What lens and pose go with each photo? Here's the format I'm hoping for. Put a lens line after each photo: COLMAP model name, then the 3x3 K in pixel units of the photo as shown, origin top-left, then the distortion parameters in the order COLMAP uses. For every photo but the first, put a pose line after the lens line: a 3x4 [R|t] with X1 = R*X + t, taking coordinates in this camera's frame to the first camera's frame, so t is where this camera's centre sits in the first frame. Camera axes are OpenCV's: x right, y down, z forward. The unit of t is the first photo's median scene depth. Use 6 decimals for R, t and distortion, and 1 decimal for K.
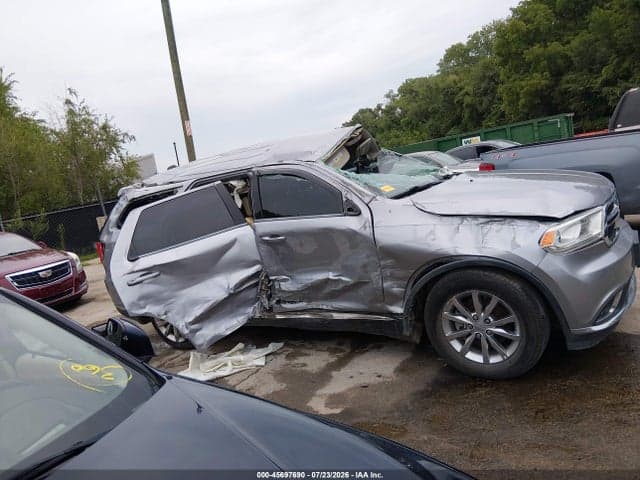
lens RADIAL K [[484.9, 0, 320.9], [0, 484.9, 243.2], [0, 0, 1]] dist [0.092347, -0.157182]
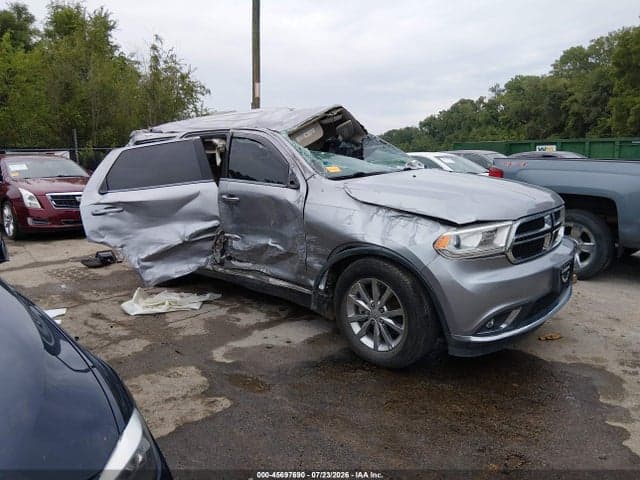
lens RADIAL K [[484.9, 0, 320.9], [0, 484.9, 243.2], [0, 0, 1]] dist [0.092347, -0.157182]
pose [[0.970604, 0.196192, -0.139416, 0.264267], [-0.189984, 0.980151, 0.056655, -0.011104], [0.147764, -0.028503, 0.988612, -0.027139]]
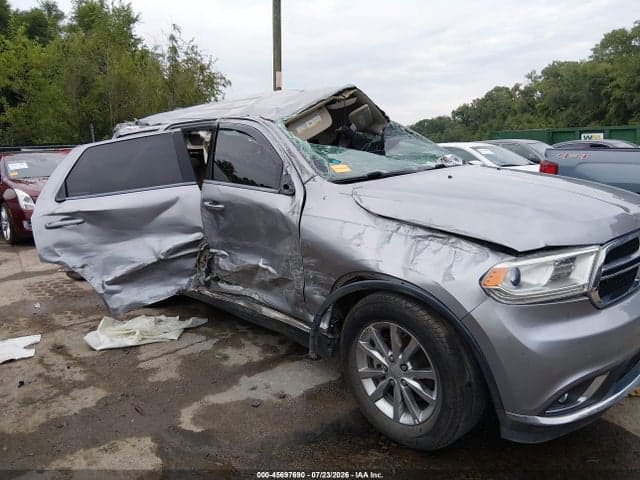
lens RADIAL K [[484.9, 0, 320.9], [0, 484.9, 243.2], [0, 0, 1]] dist [0.092347, -0.157182]
pose [[0.960780, 0.195484, -0.196691, 0.261712], [-0.182197, 0.979693, 0.083701, -0.050691], [0.209059, -0.044582, 0.976886, 0.209880]]
